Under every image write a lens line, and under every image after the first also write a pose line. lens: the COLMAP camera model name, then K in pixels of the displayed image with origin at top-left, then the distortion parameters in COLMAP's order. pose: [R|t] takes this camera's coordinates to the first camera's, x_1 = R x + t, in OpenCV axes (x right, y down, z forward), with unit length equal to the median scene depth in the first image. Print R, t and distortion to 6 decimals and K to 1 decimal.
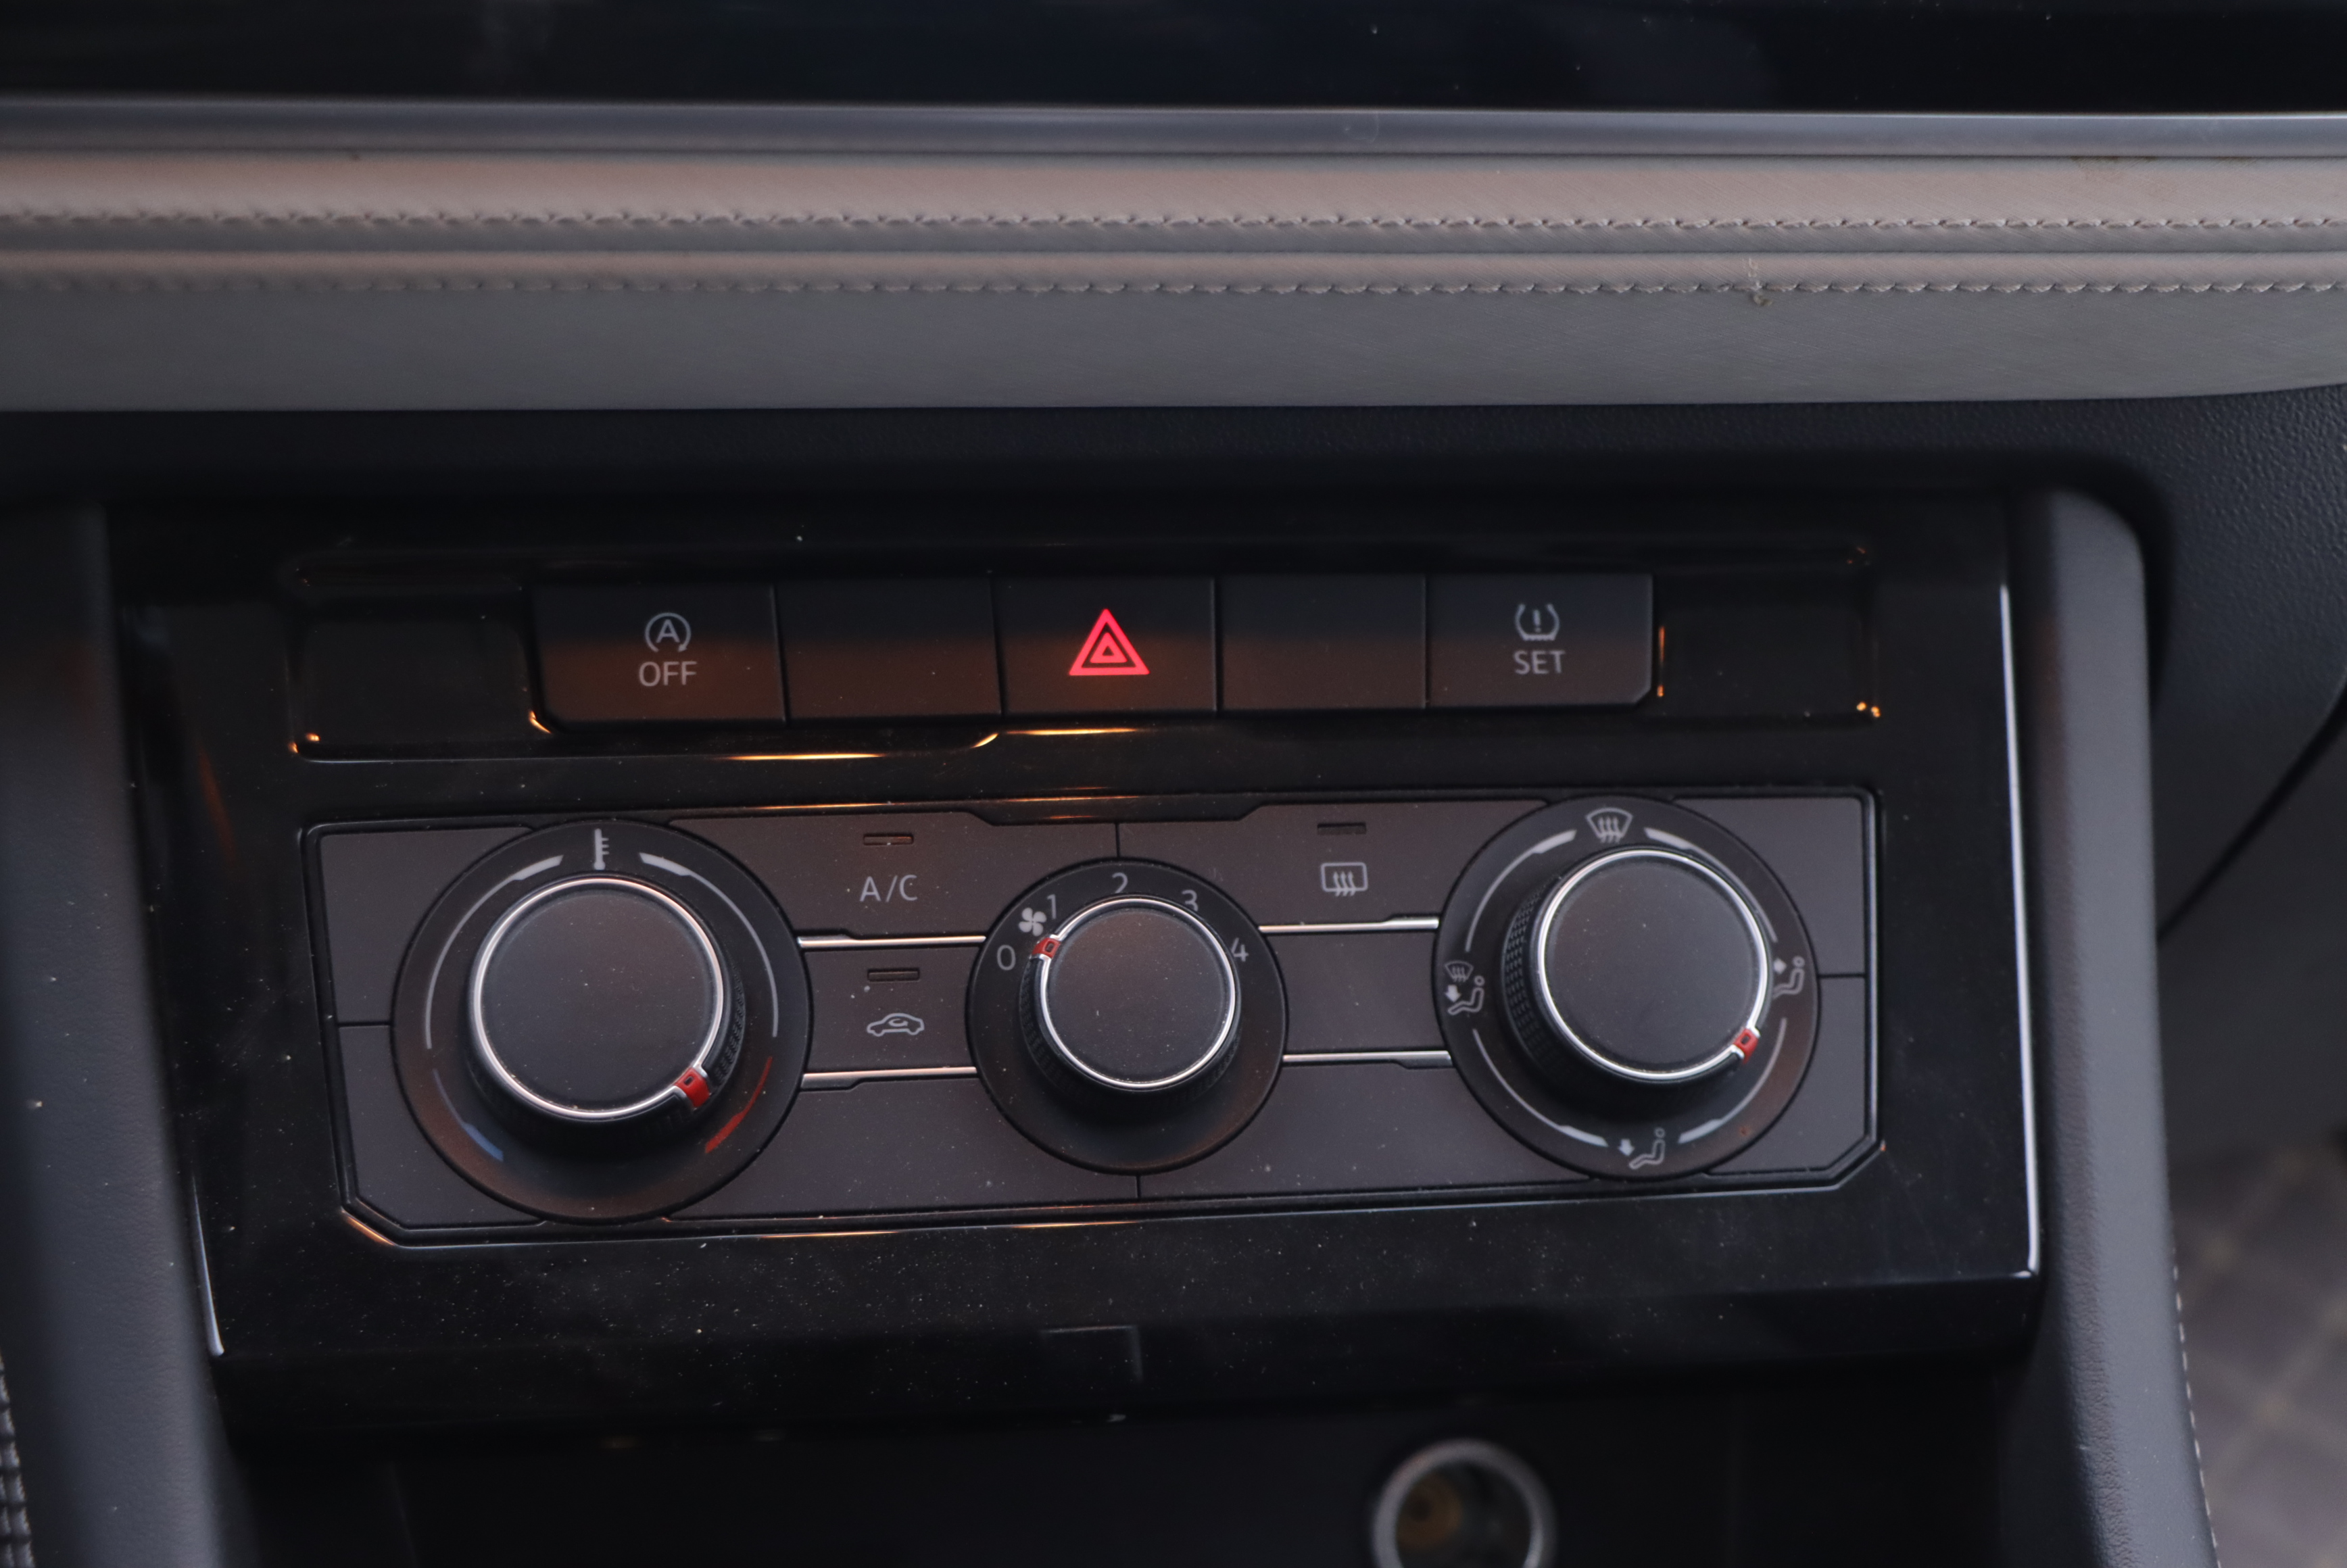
lens RADIAL K [[2854.2, 0, 1114.5], [0, 2854.2, 789.5], [0, 0, 1]] dist [-0.017347, 0.000000]
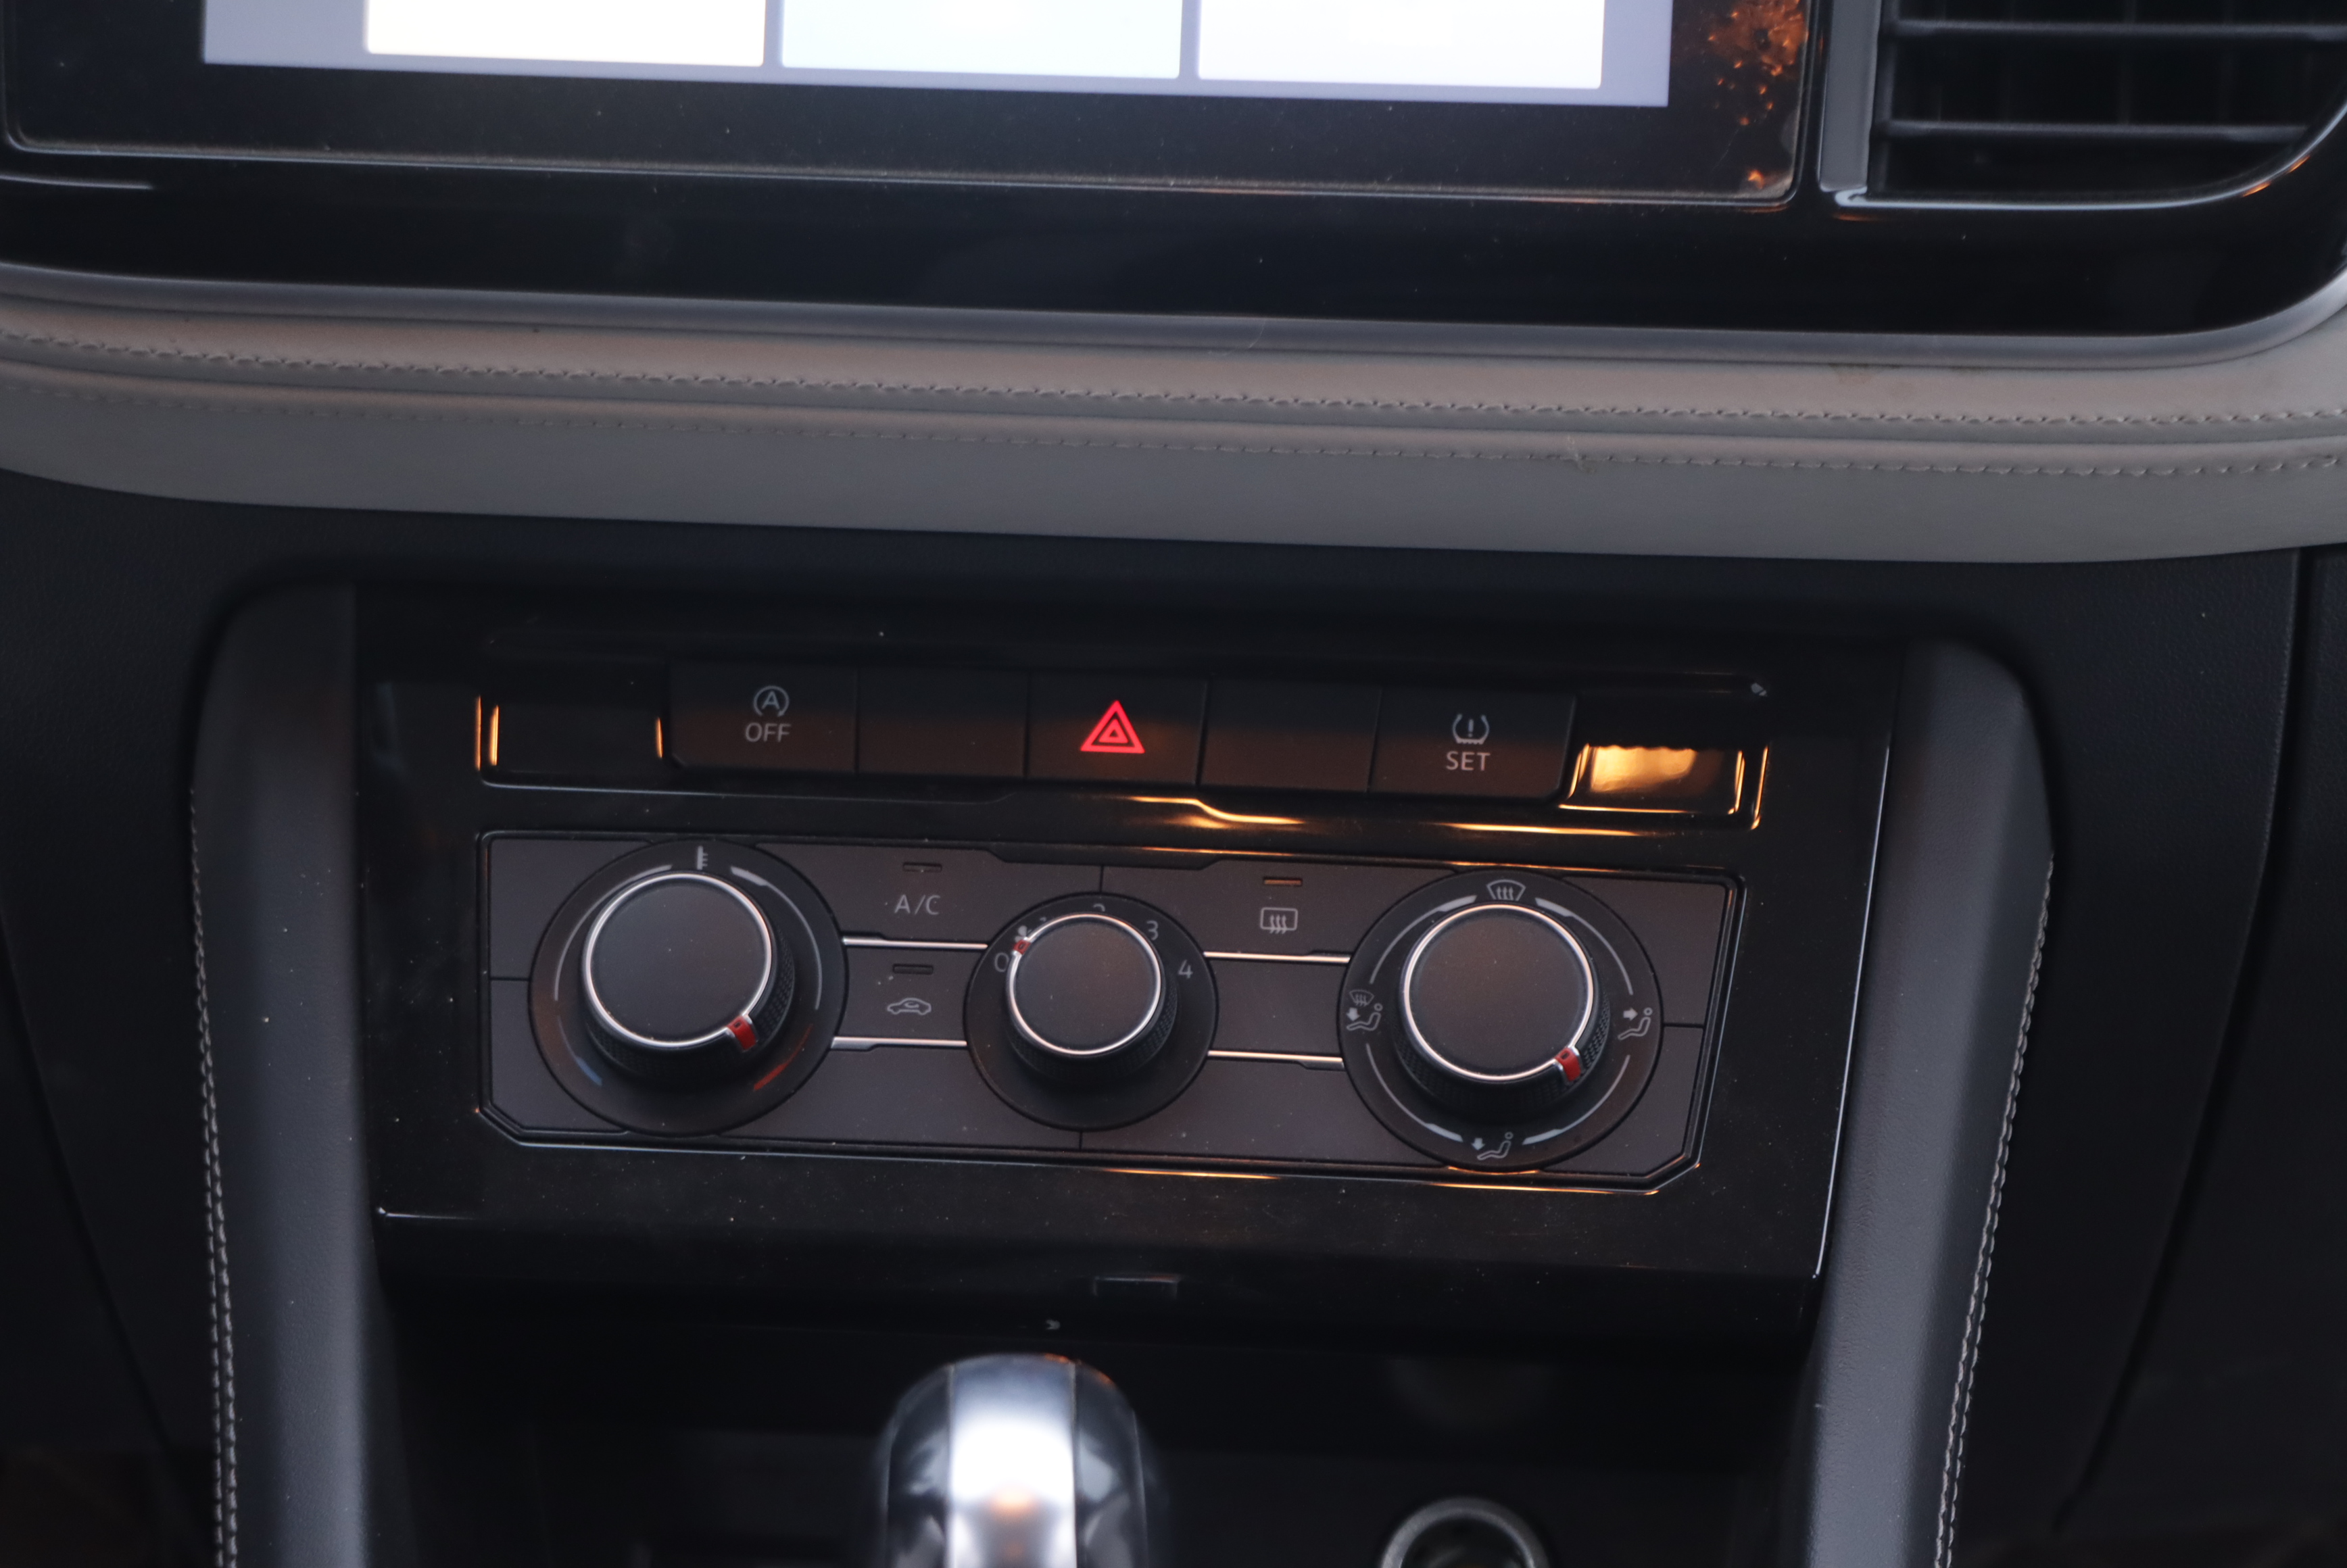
lens RADIAL K [[7401.7, 0, 1177.9], [0, 7401.7, 872.4], [0, 0, 1]] dist [0.483216, 0.000000]
pose [[0.969804, 0.046759, -0.239360, 0.834466], [-0.075308, 0.990901, -0.111549, 0.385300], [0.231966, 0.126207, 0.964502, -2.187232]]
